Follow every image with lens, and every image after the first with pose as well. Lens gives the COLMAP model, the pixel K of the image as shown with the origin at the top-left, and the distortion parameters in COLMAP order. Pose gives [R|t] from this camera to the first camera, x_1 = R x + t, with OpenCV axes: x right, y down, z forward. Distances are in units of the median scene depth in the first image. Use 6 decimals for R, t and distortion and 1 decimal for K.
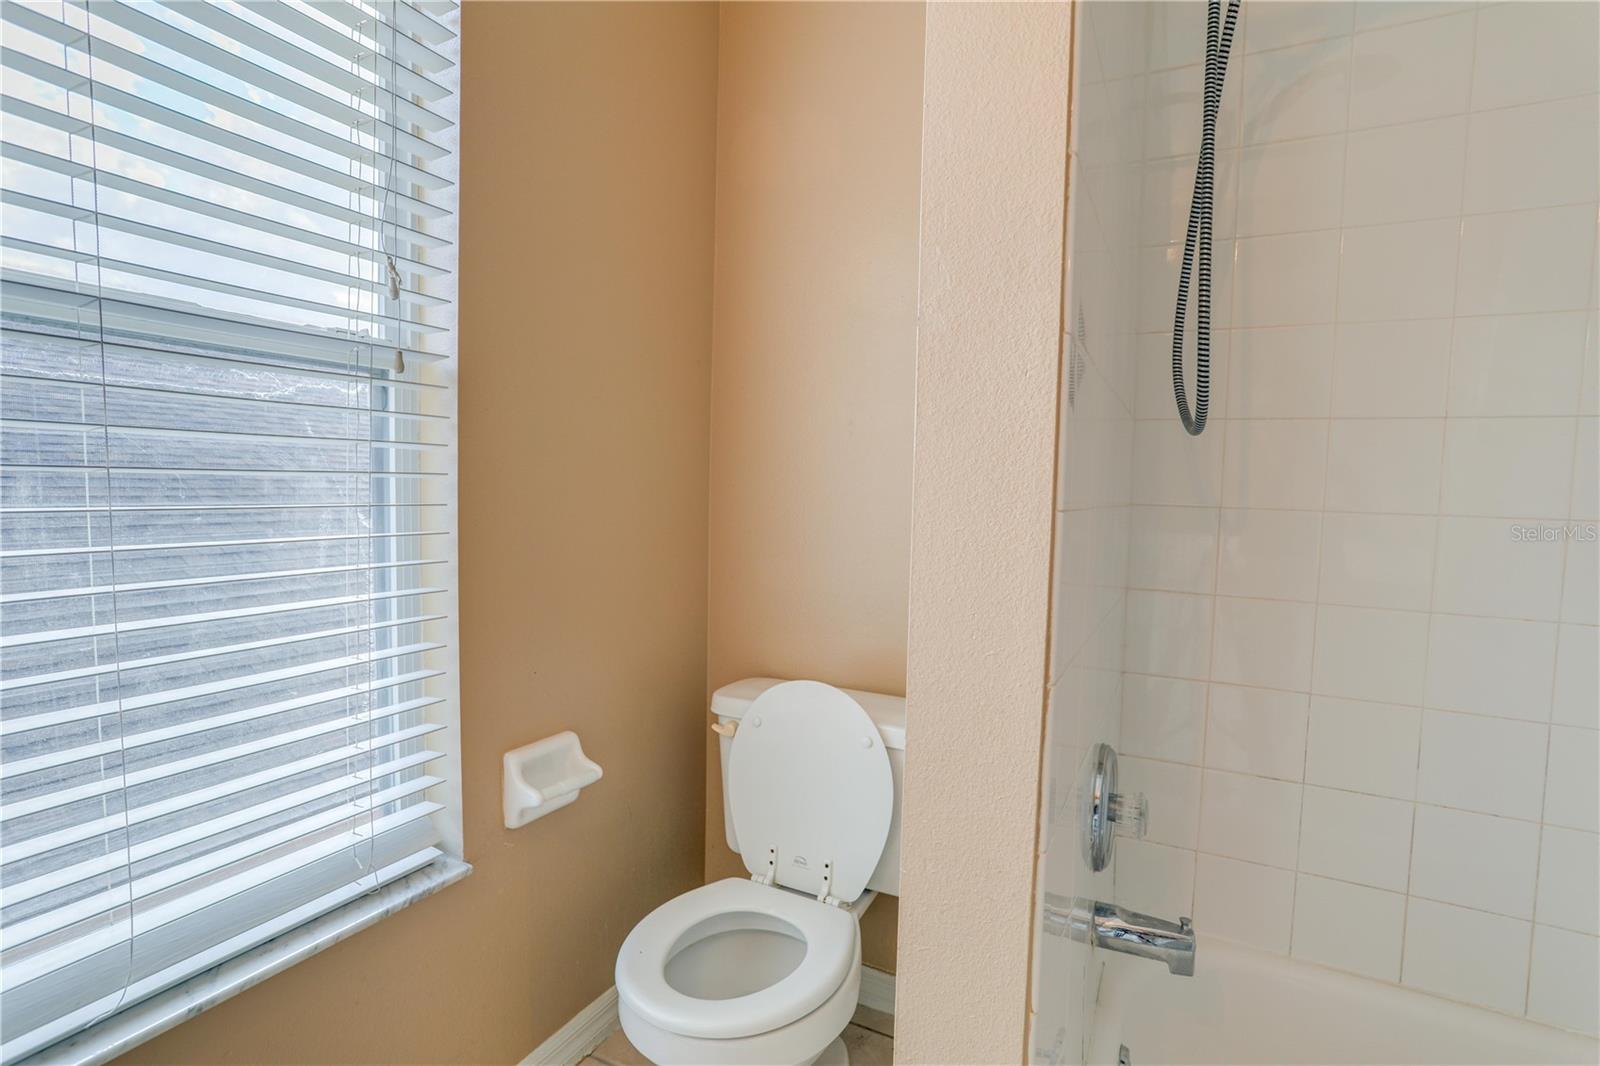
lens RADIAL K [[773.4, 0, 800.0], [0, 773.4, 533.0], [0, 0, 1]] dist [-0.054878, 0.026195]
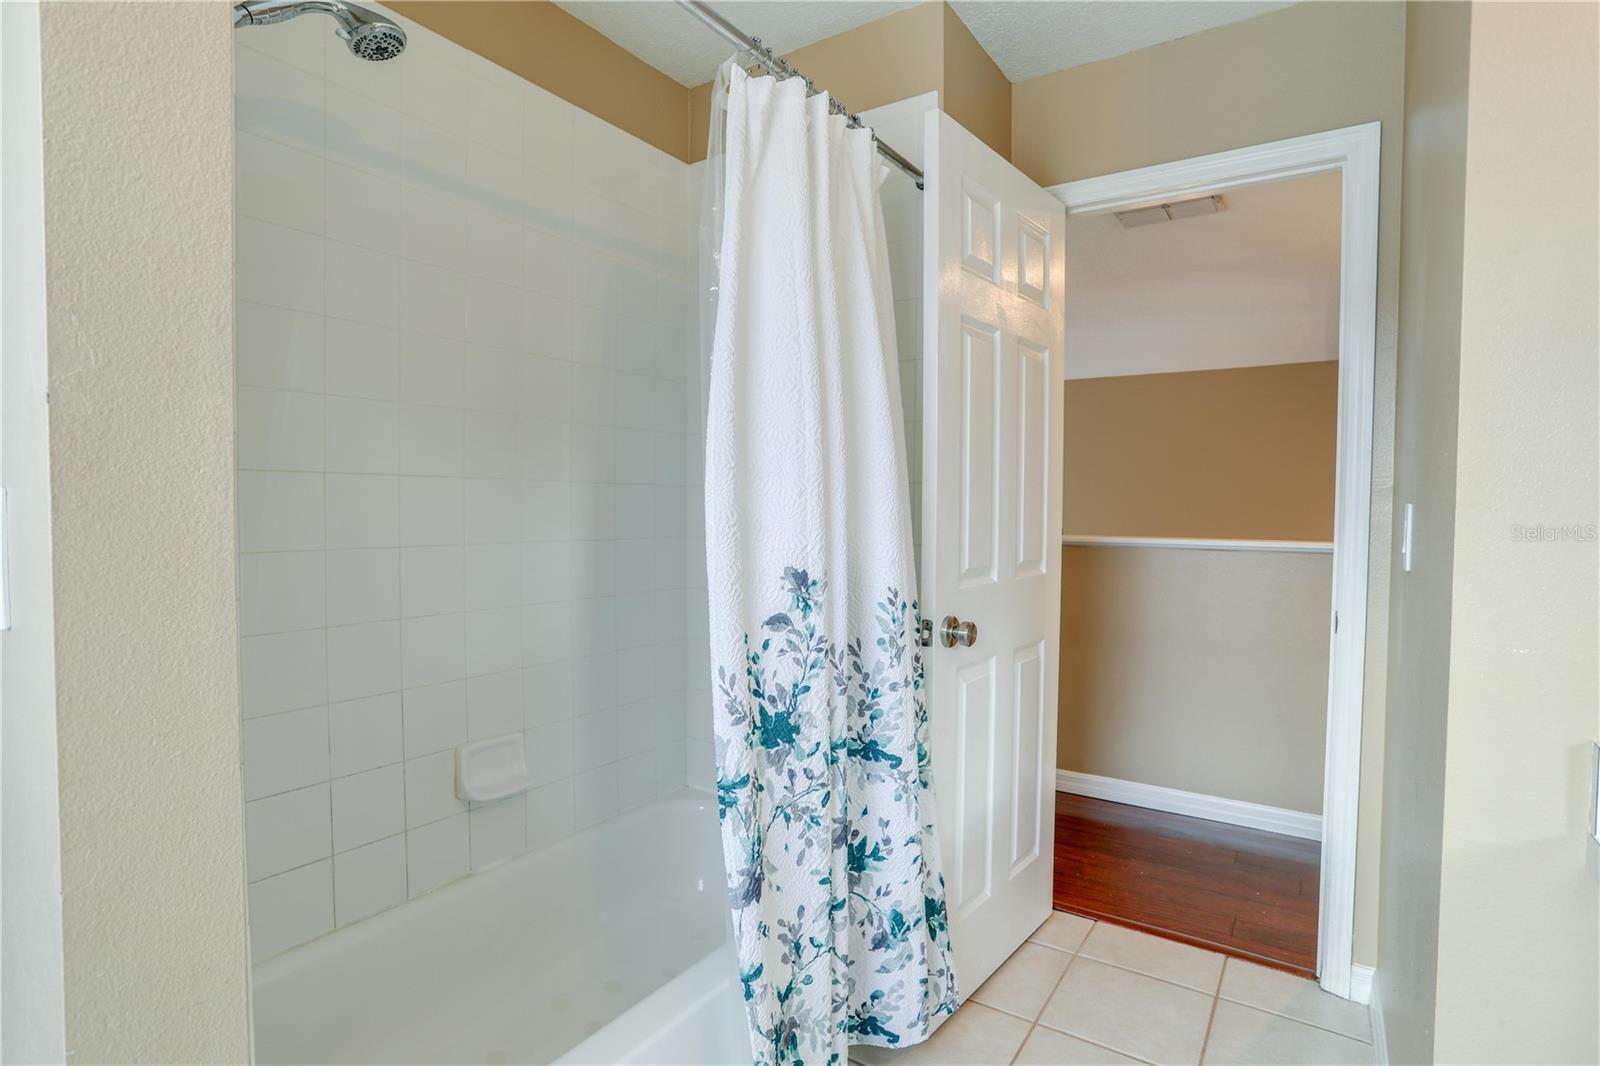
lens RADIAL K [[773.4, 0, 800.0], [0, 773.4, 533.0], [0, 0, 1]] dist [-0.054878, 0.026195]
pose [[0.128990, -0.053807, 0.990185, -0.388918], [0.060287, 0.997105, 0.046330, -0.079947], [-0.989812, 0.053719, 0.131860, 0.056599]]
